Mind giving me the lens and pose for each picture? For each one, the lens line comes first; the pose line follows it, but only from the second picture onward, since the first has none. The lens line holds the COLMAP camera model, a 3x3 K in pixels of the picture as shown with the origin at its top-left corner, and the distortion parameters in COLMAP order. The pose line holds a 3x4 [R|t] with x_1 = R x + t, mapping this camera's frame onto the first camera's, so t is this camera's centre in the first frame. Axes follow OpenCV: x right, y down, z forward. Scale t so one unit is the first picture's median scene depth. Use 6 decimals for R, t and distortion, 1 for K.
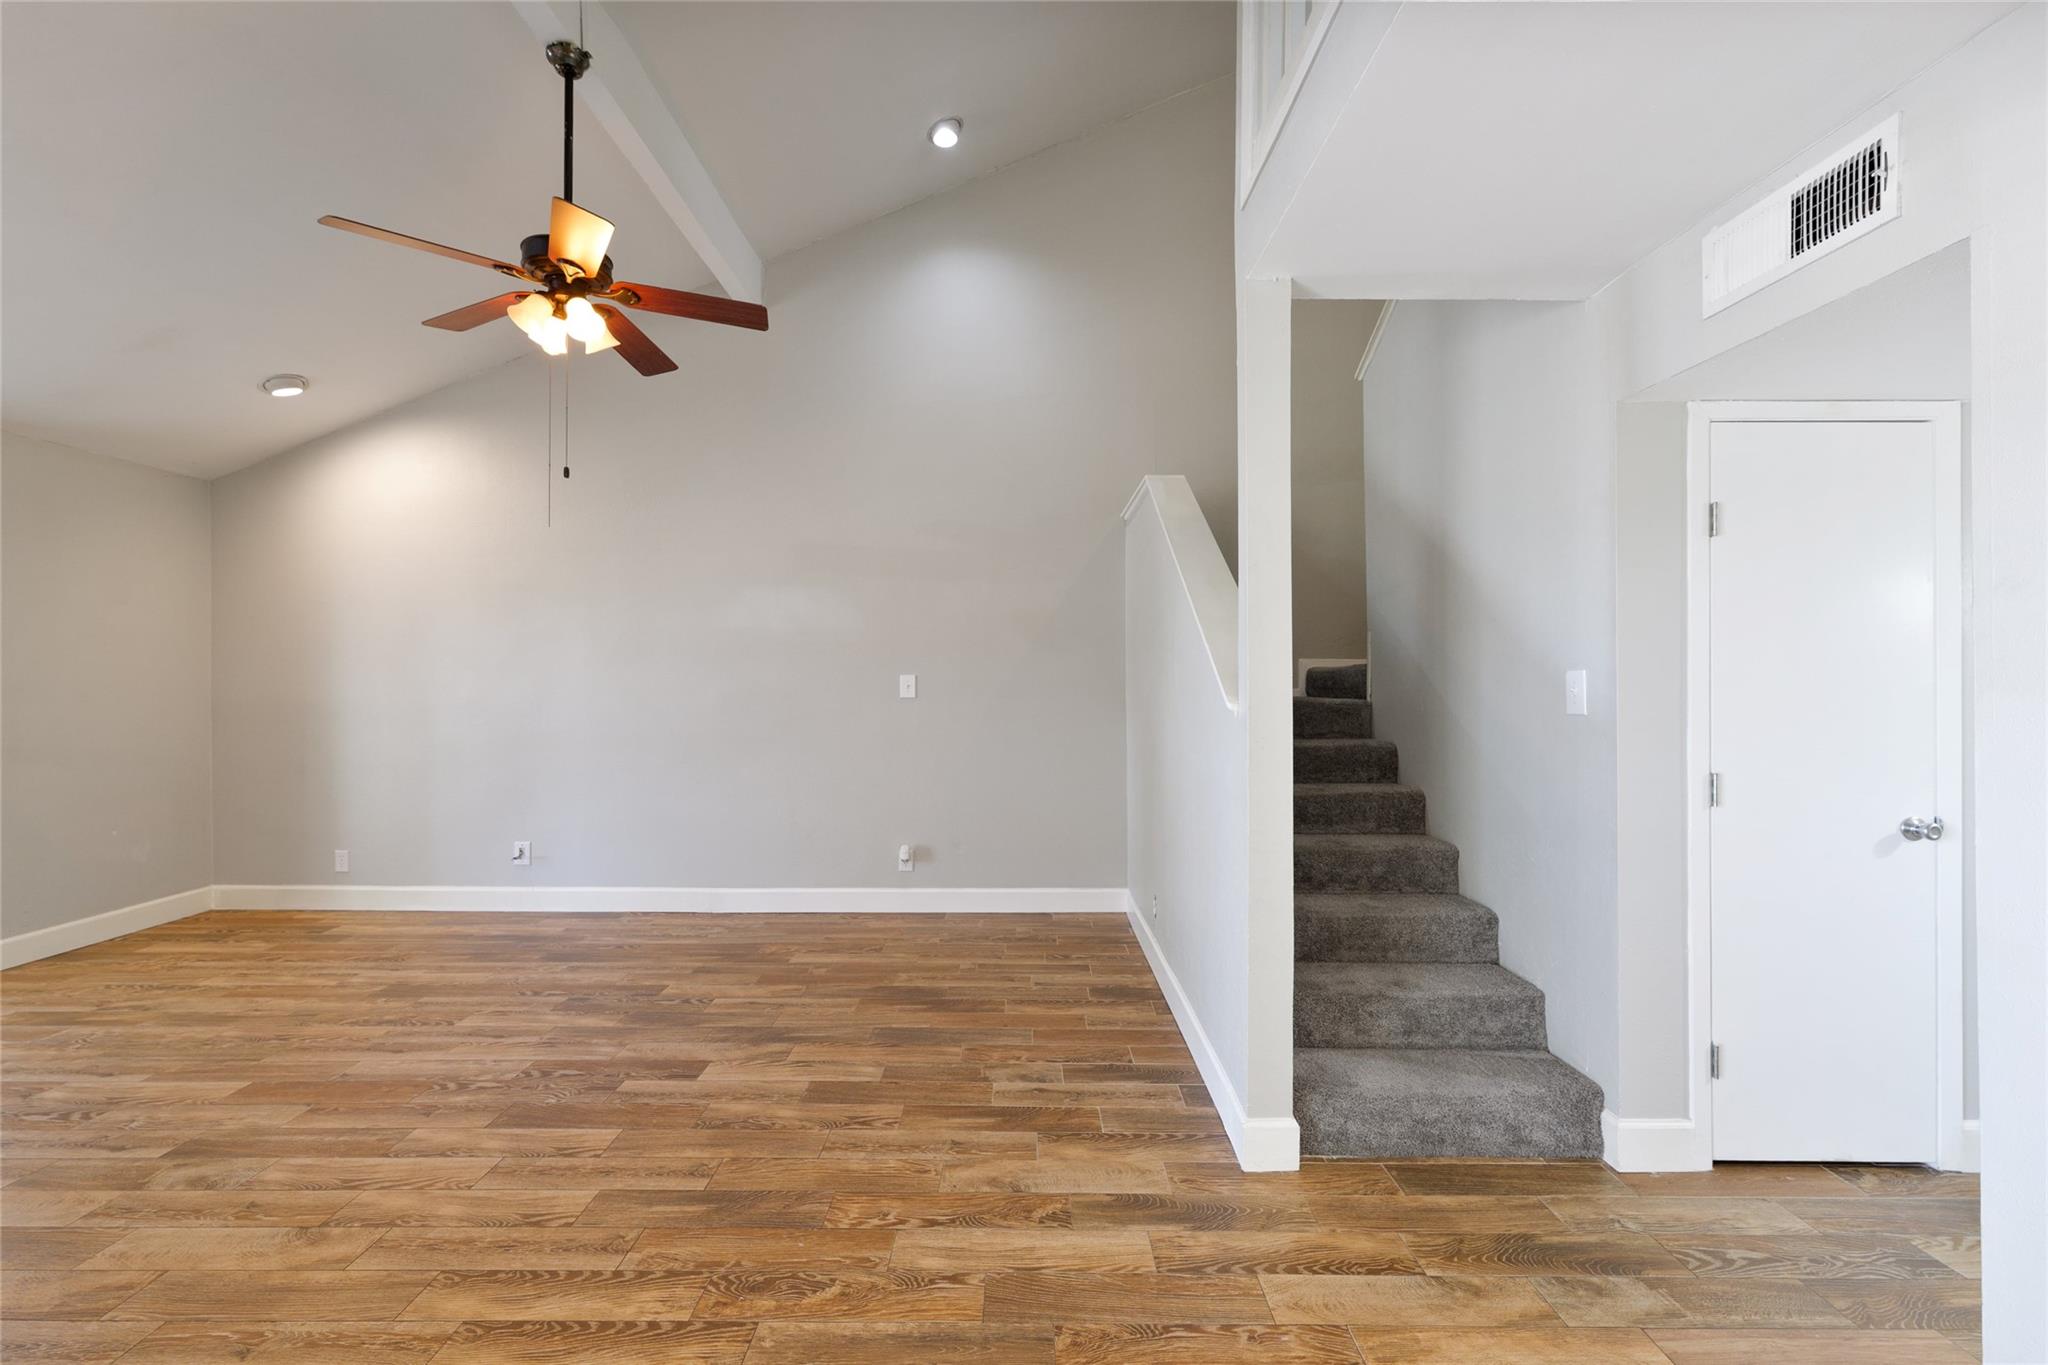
lens RADIAL K [[835.8, 0, 1024.9], [0, 835.8, 675.6], [0, 0, 1]] dist [0.003442, 0.000133]
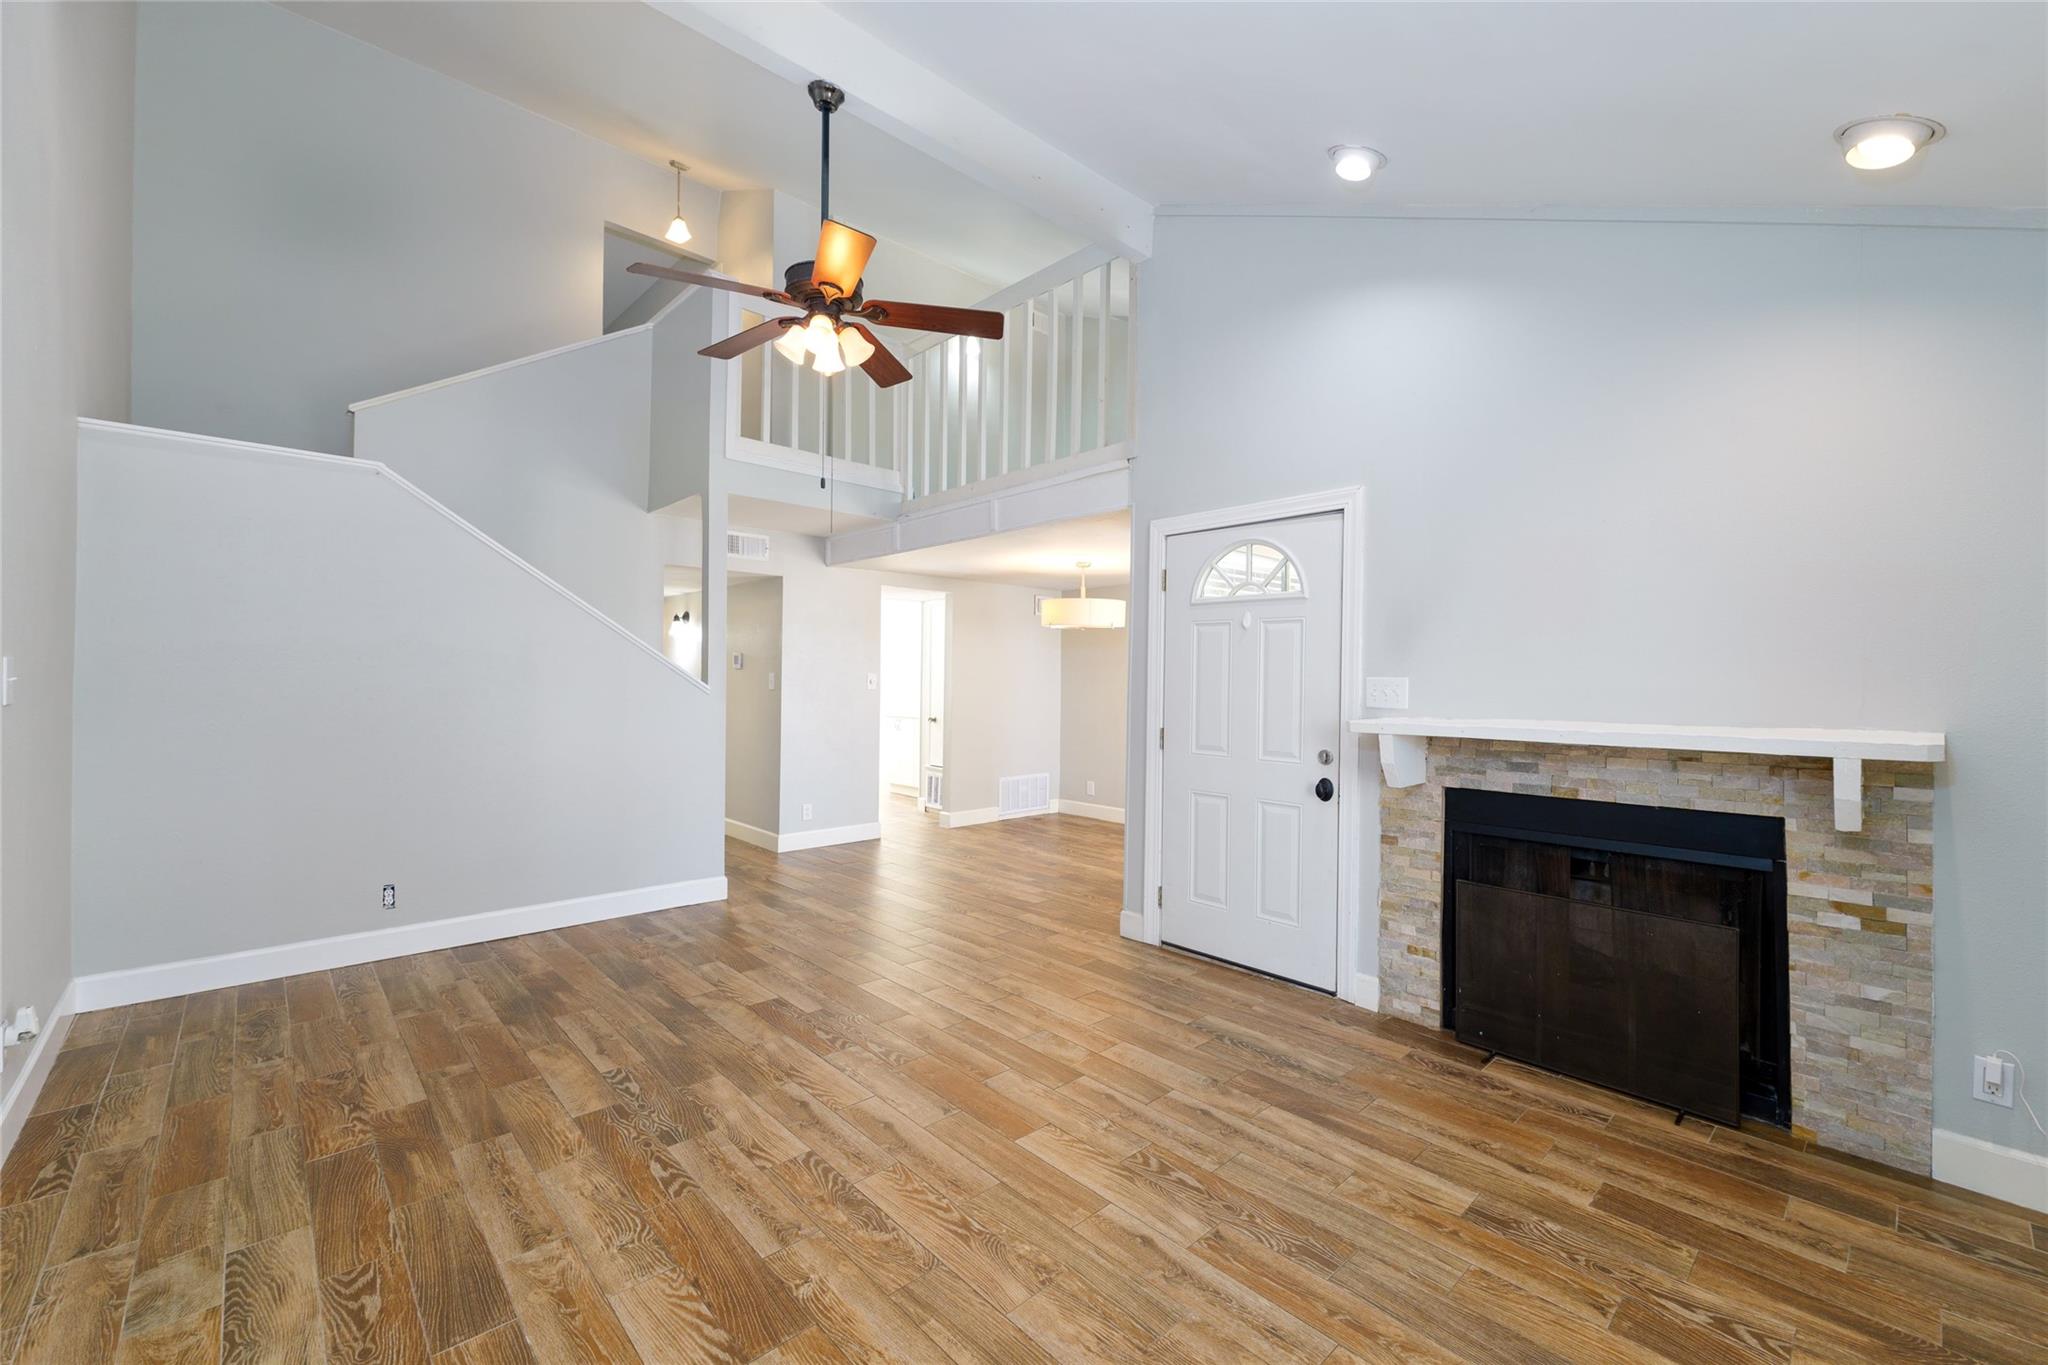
lens RADIAL K [[835.8, 0, 1024.9], [0, 835.8, 675.6], [0, 0, 1]] dist [0.003442, 0.000133]
pose [[-0.672735, -0.005835, 0.739861, -1.398824], [-0.016749, 0.999833, -0.007343, 0.006628], [-0.739694, -0.017332, -0.672720, 1.414319]]
